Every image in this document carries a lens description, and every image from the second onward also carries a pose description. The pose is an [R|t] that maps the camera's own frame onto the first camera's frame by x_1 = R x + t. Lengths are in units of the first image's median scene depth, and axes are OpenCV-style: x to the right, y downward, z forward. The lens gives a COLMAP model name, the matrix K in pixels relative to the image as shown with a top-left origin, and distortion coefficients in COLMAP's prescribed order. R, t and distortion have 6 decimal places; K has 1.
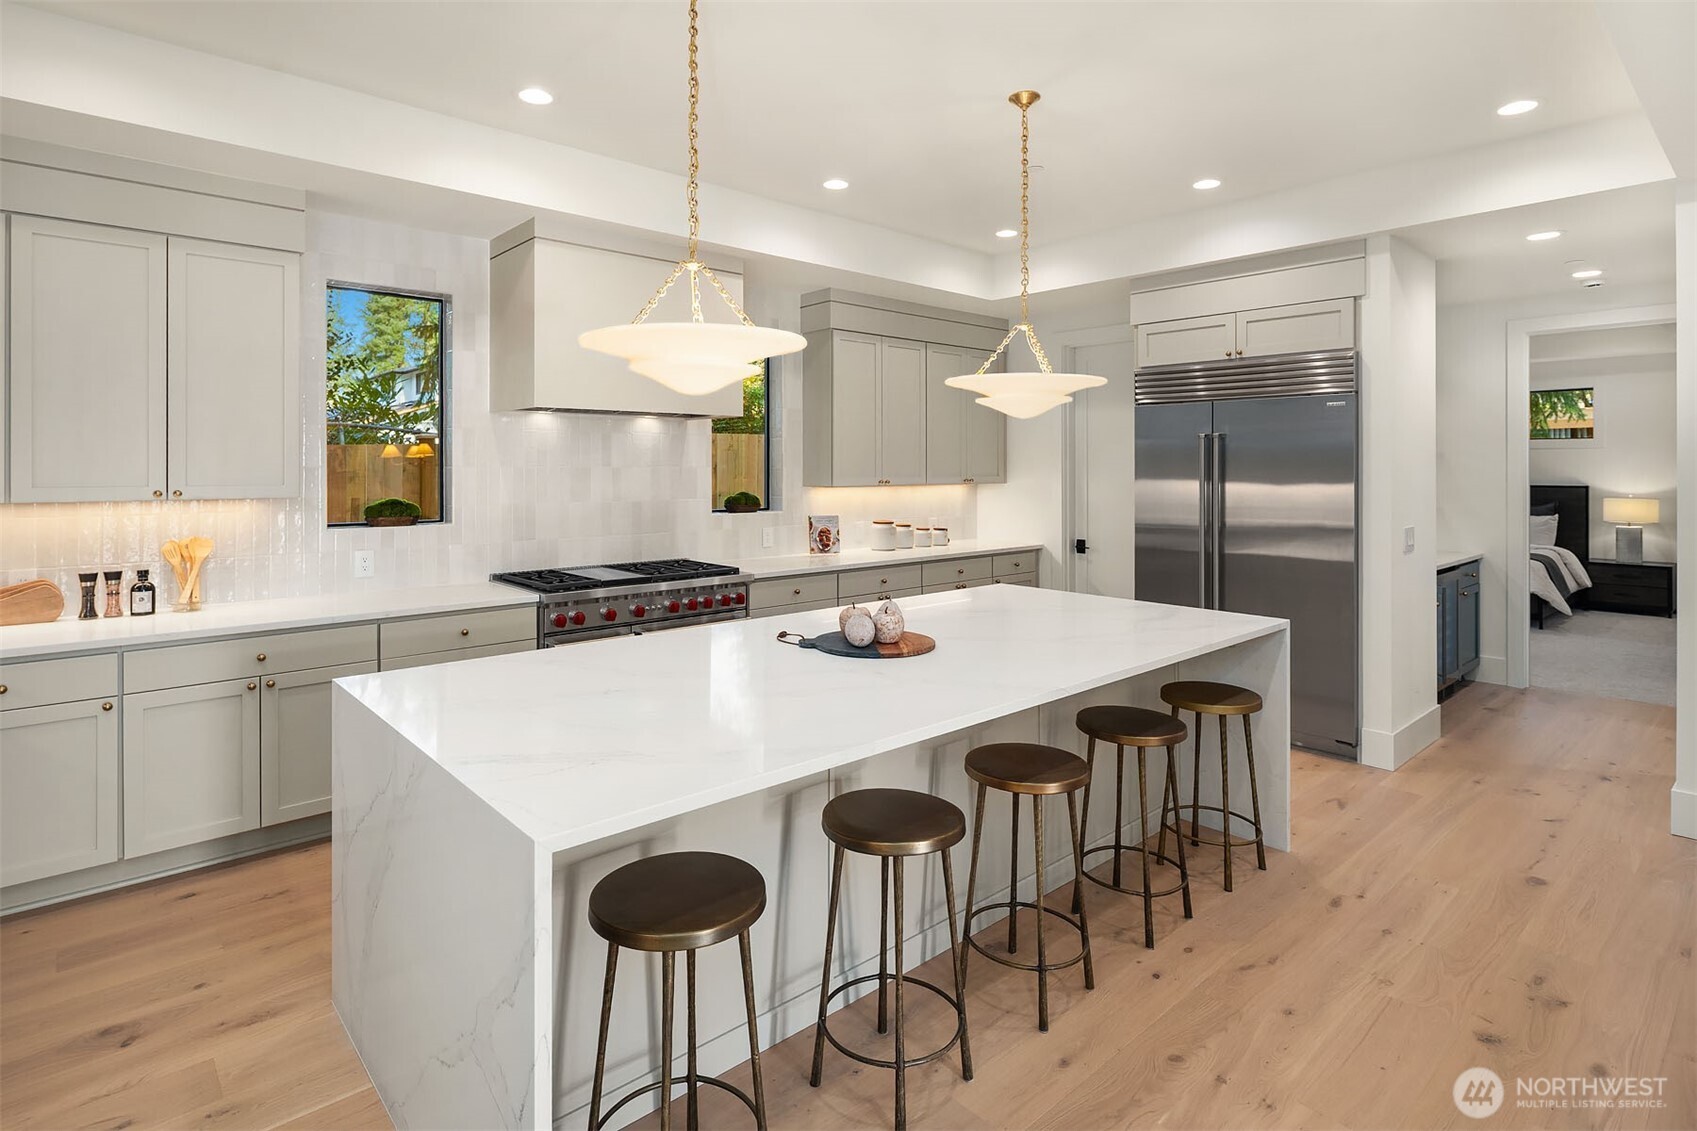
lens RADIAL K [[863.2, 0, 848.5], [0, 863.2, 461.8], [0, 0, 1]] dist [0.002005, 0.000133]
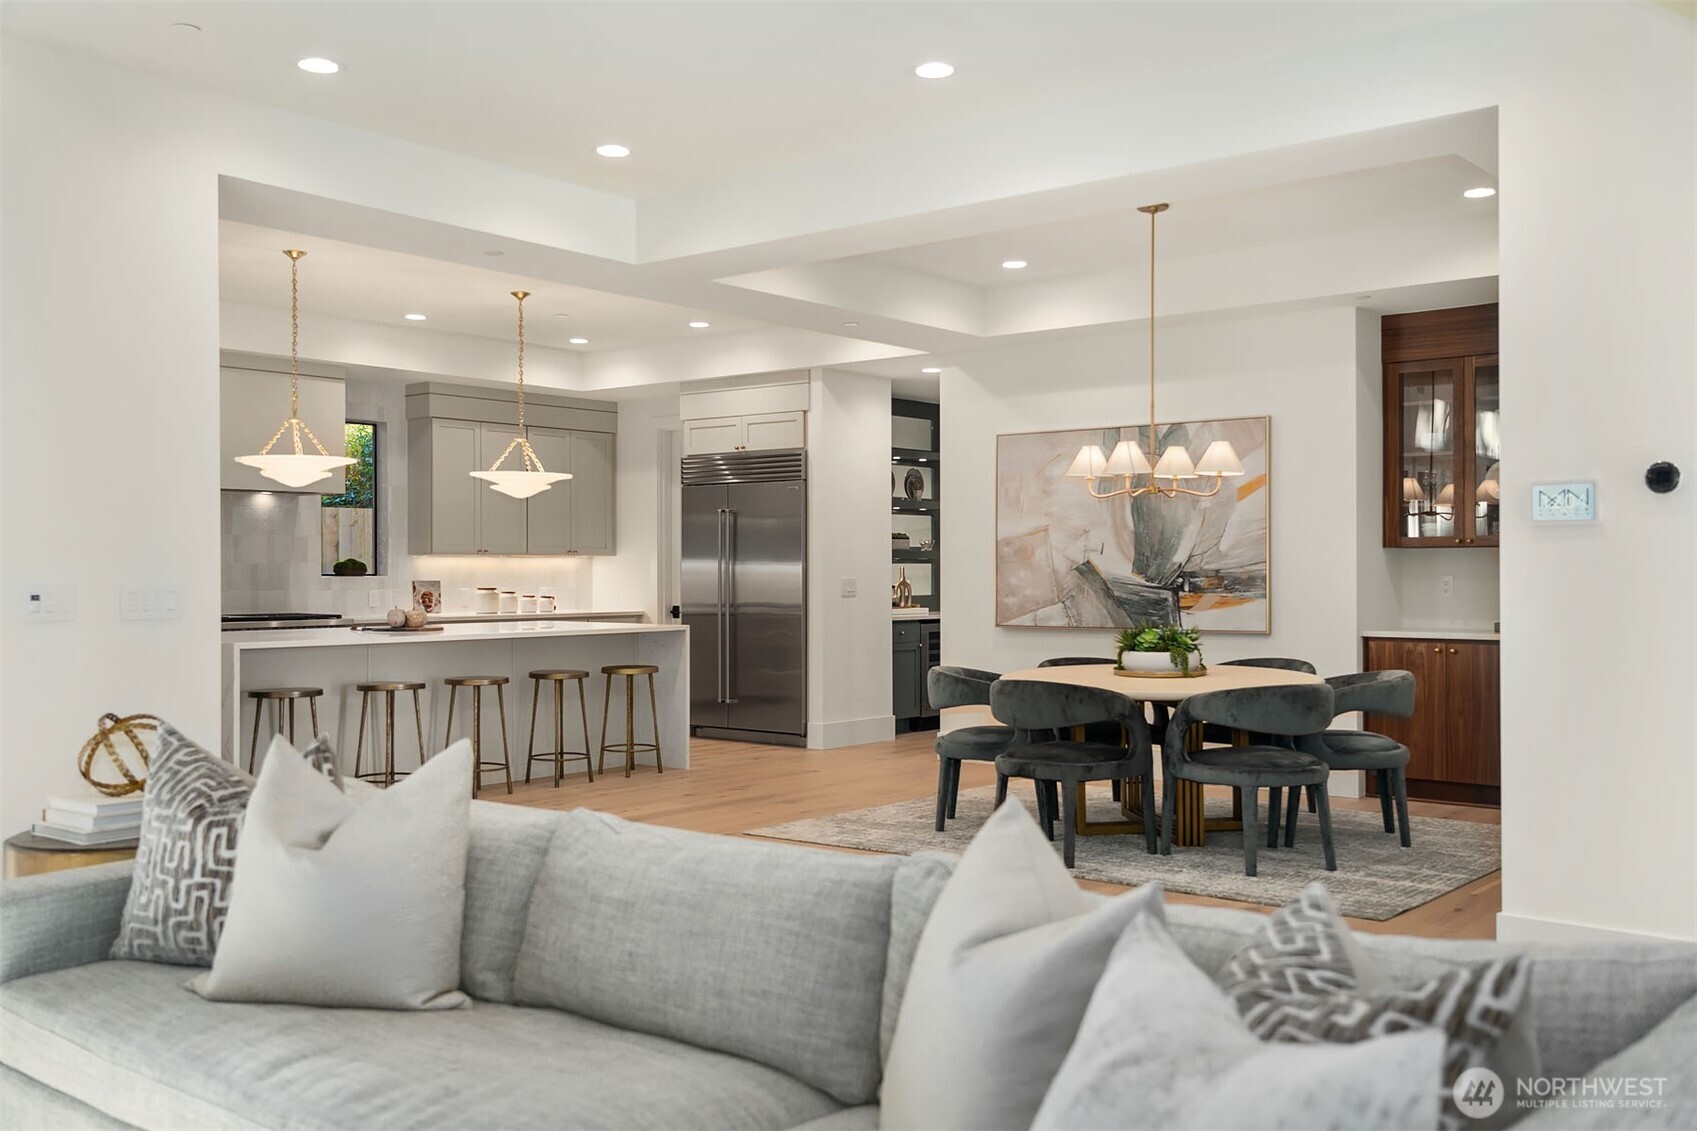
lens RADIAL K [[1520.8, 0, 848.5], [0, 1520.8, 565.5], [0, 0, 1]] dist [0.052179, 0.000142]
pose [[0.988949, -0.000654, 0.148252, 0.231918], [0.000276, 0.999997, 0.002566, 0.039415], [-0.148253, -0.002496, 0.988946, -1.113214]]
